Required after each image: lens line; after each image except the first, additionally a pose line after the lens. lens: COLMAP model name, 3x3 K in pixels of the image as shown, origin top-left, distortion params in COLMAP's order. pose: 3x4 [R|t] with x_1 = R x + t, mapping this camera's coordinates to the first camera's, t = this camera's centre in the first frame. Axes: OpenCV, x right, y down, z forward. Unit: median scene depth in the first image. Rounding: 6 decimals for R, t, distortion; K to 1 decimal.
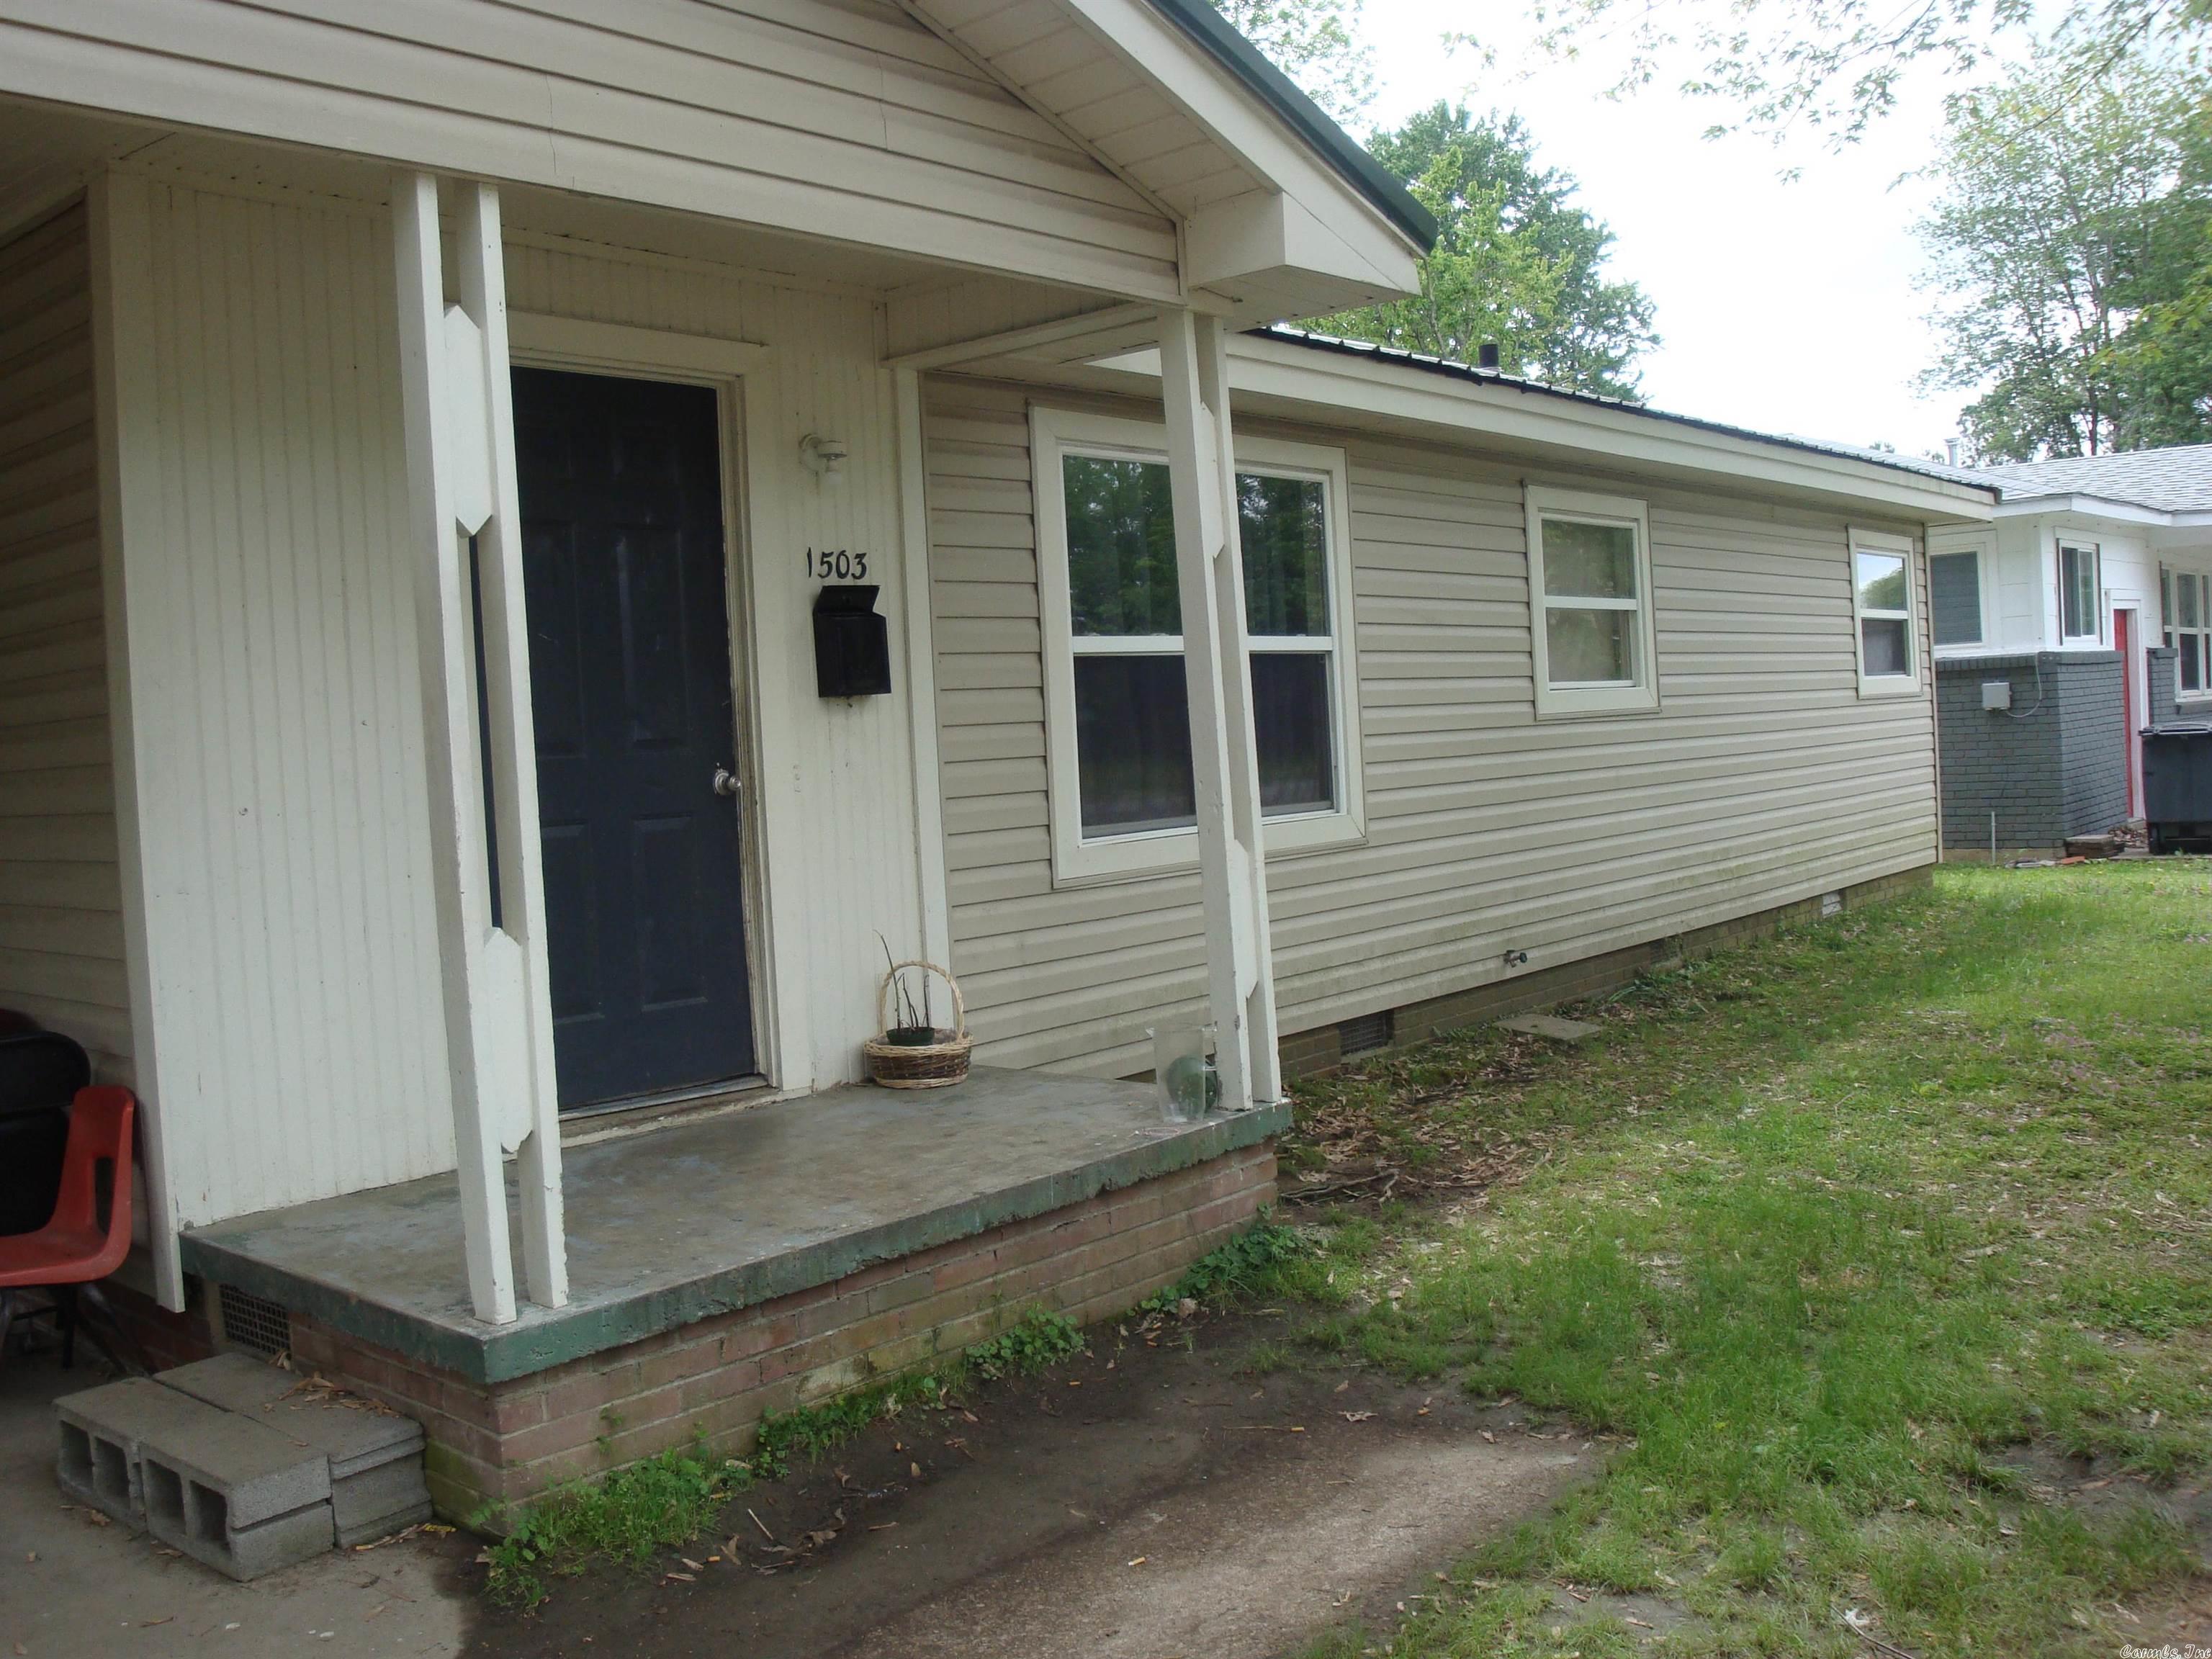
lens RADIAL K [[1963.9, 0, 1104.0], [0, 1963.9, 832.0], [0, 0, 1]] dist [-0.138543, 0.022029]
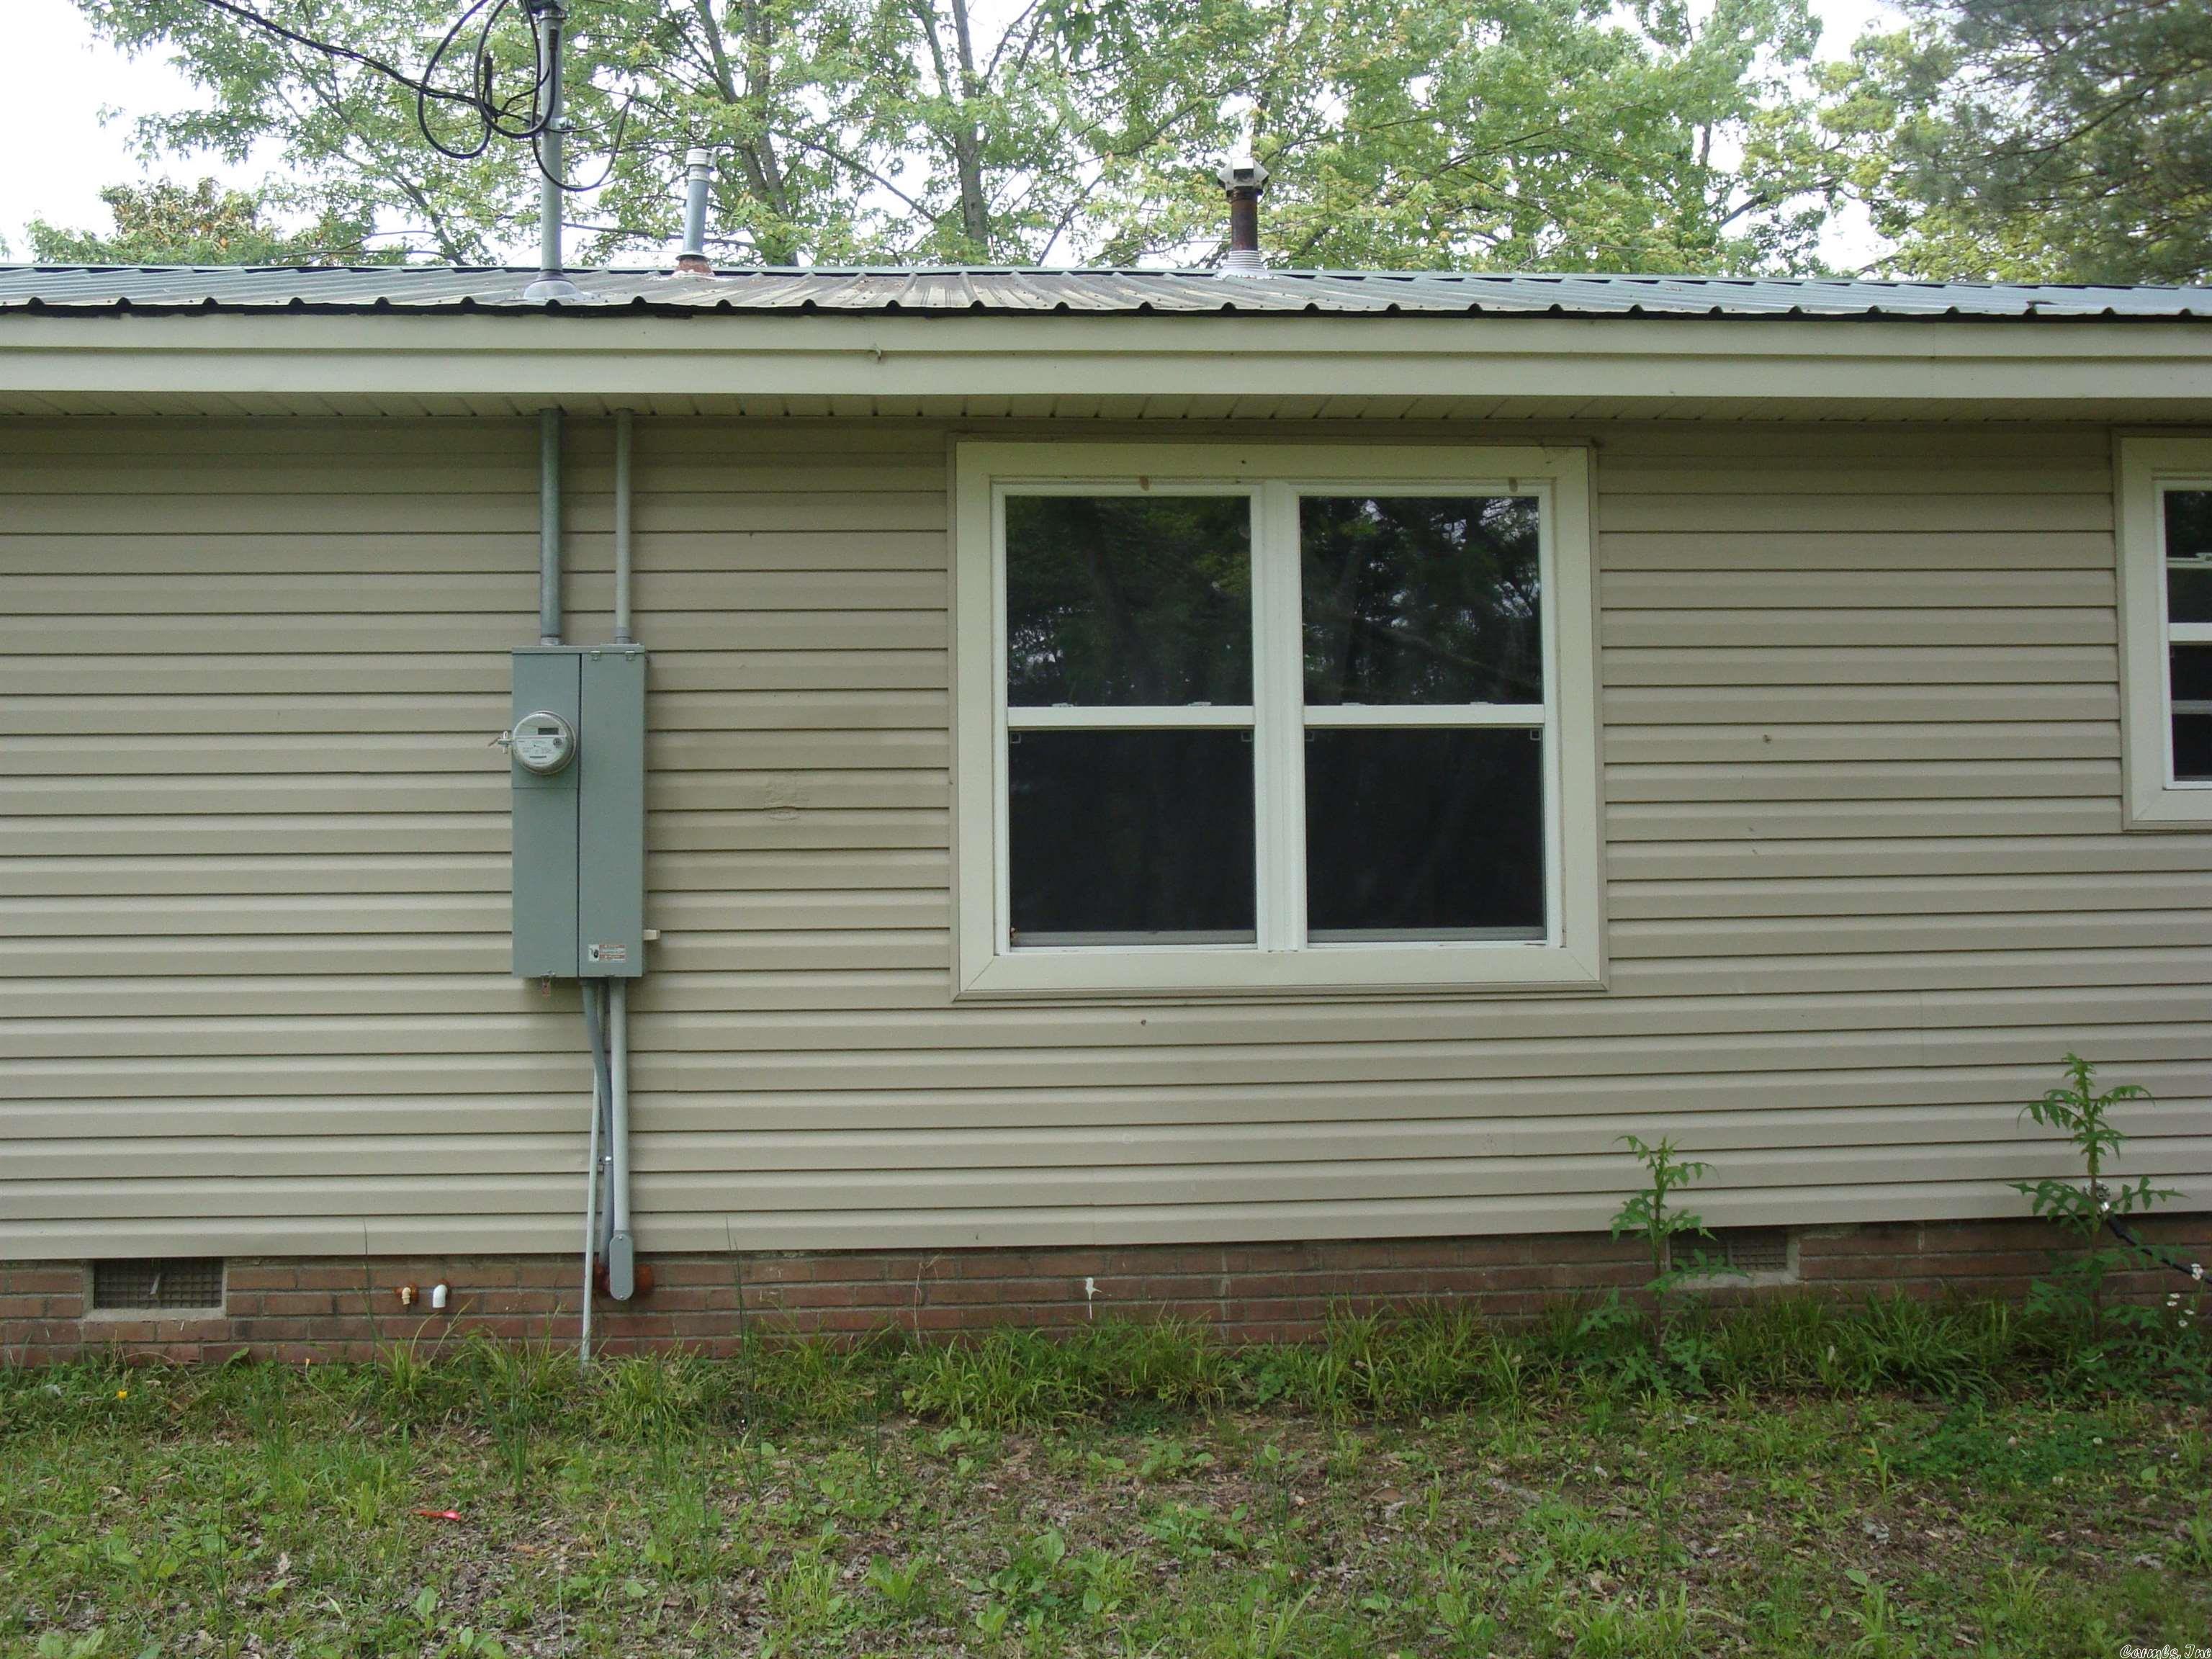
lens RADIAL K [[1512.2, 0, 1112.3], [0, 1512.2, 825.1], [0, 0, 1]] dist [-0.000933, 0.000715]
pose [[0.674890, 0.051760, -0.736101, 0.425492], [-0.064325, 0.997866, 0.011191, -0.050123], [0.735109, 0.039797, 0.676780, 0.495692]]
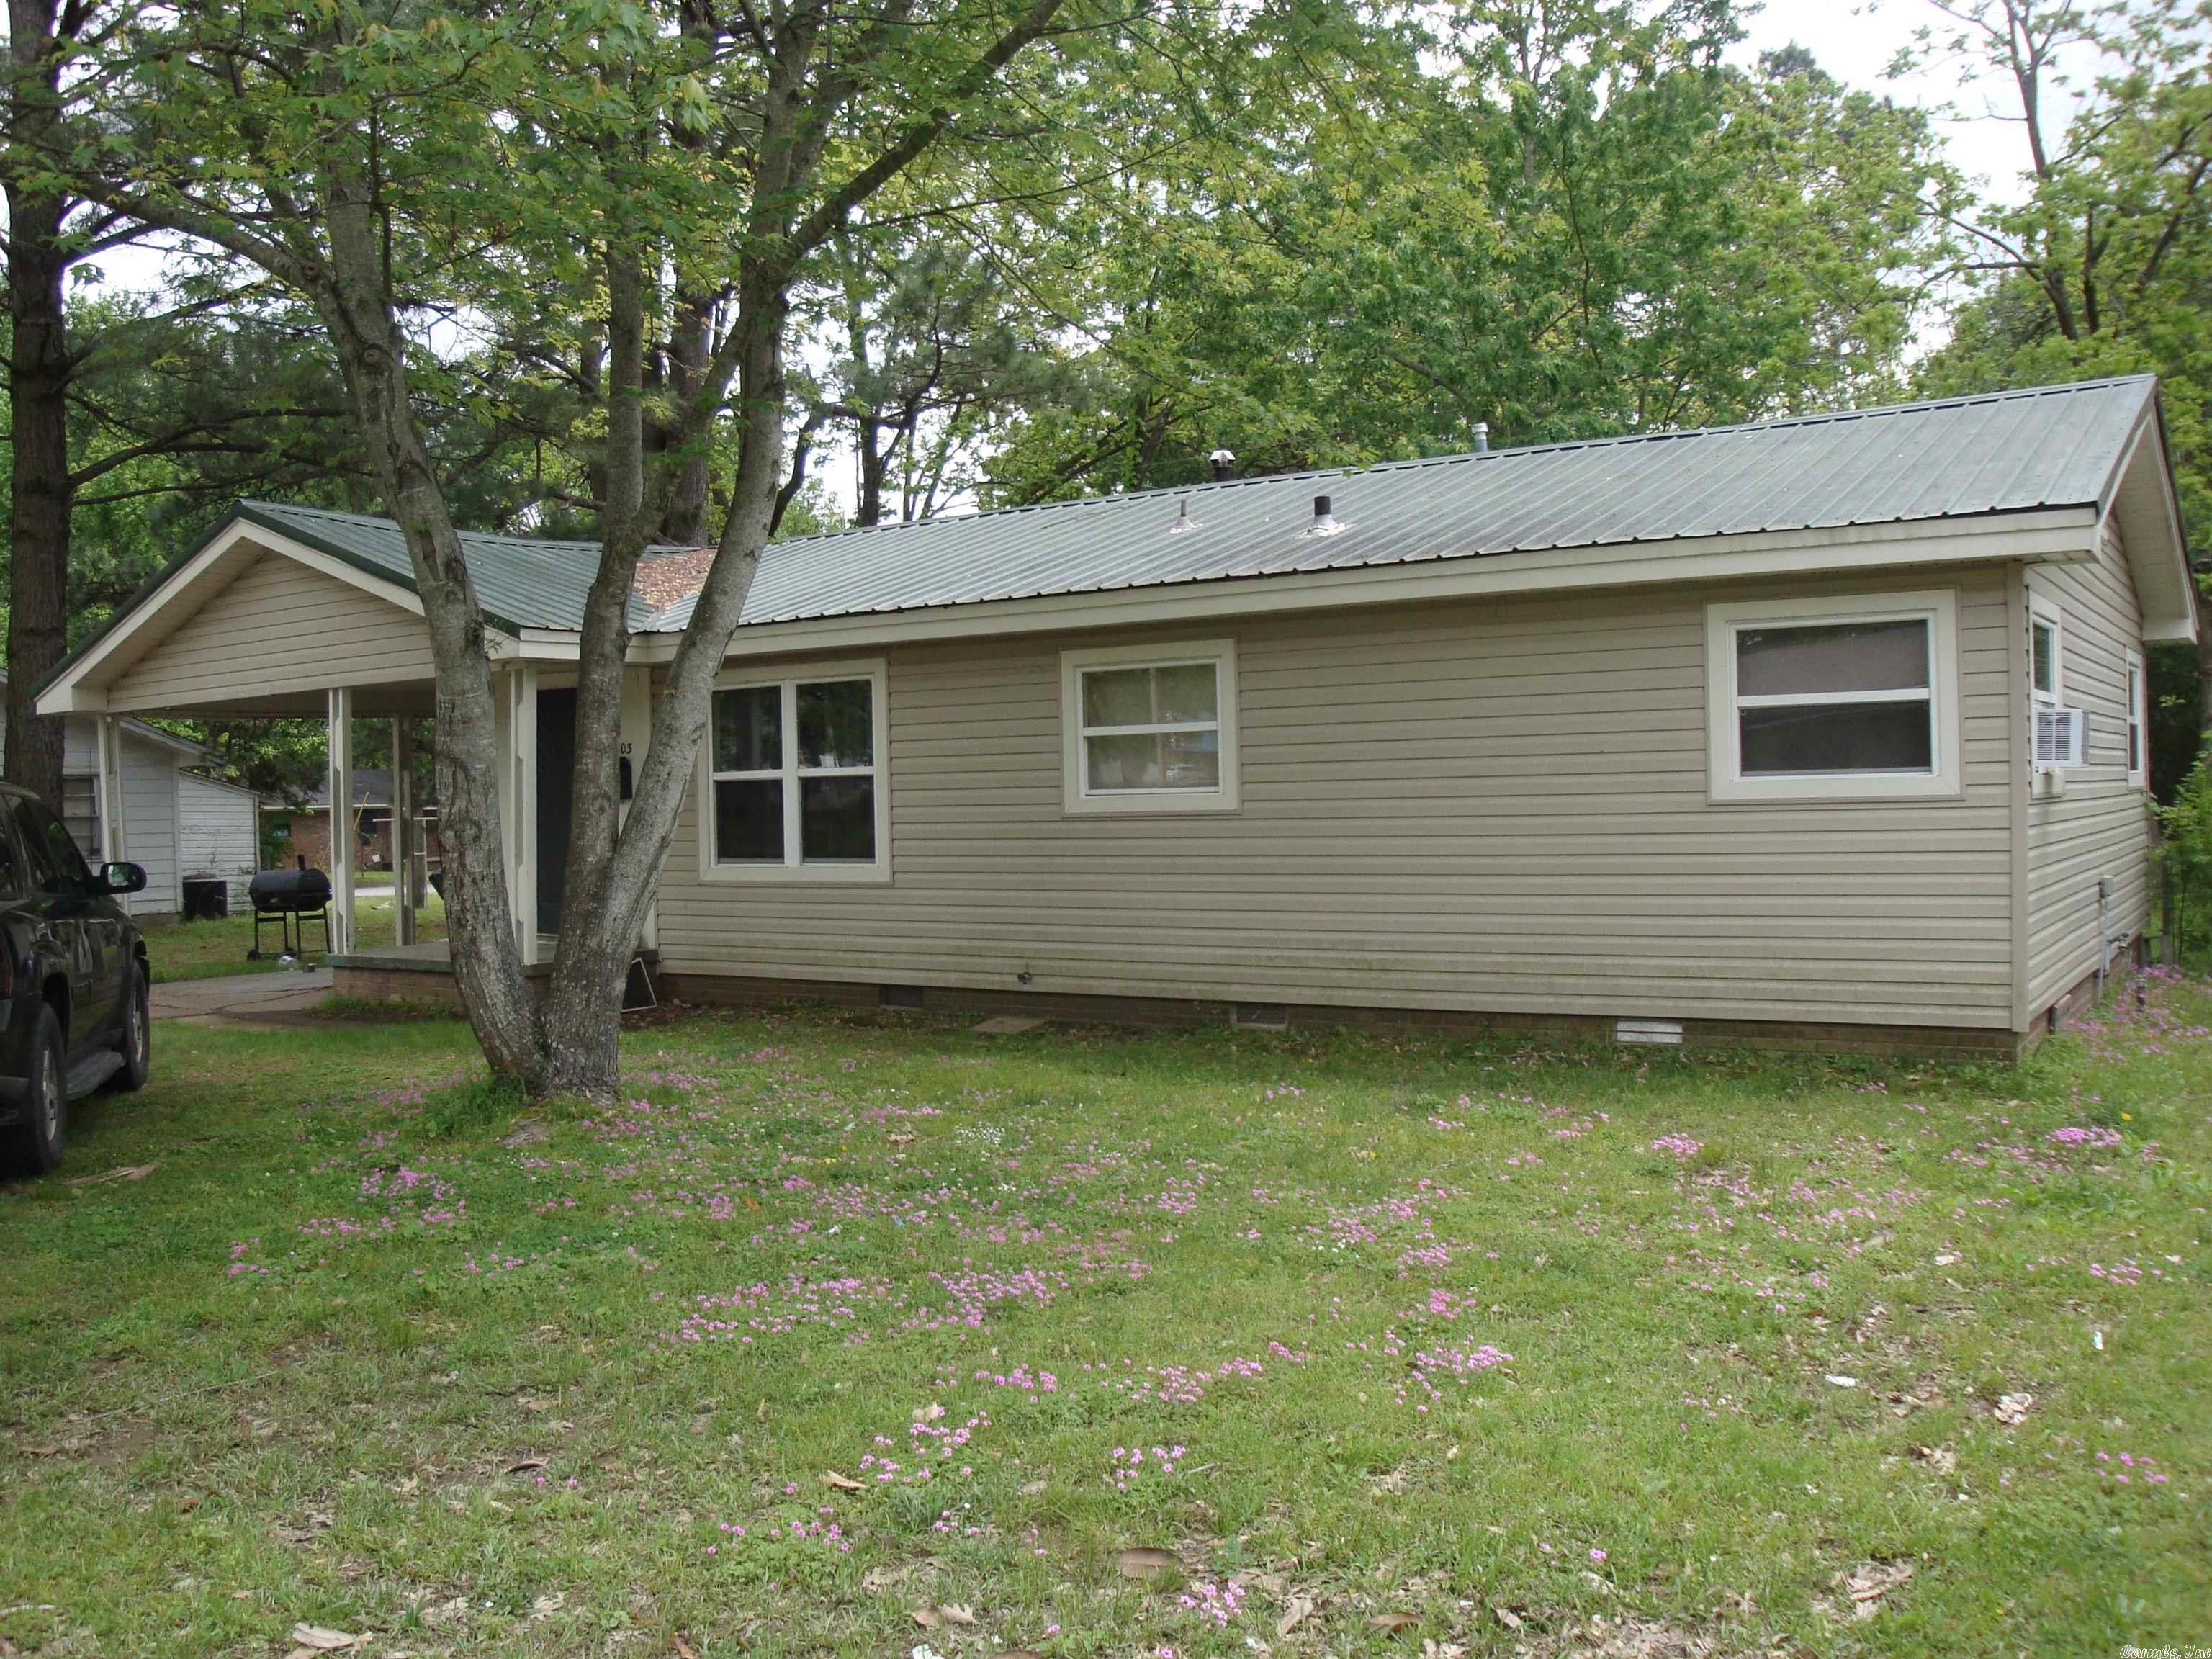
lens RADIAL K [[1963.9, 0, 1108.0], [0, 1963.9, 823.6], [0, 0, 1]] dist [-0.138543, 0.022029]
pose [[0.126047, 0.062529, -0.990052, 1.885273], [-0.035151, 0.997666, 0.058535, -0.157792], [0.991401, 0.027423, 0.127951, 0.979258]]
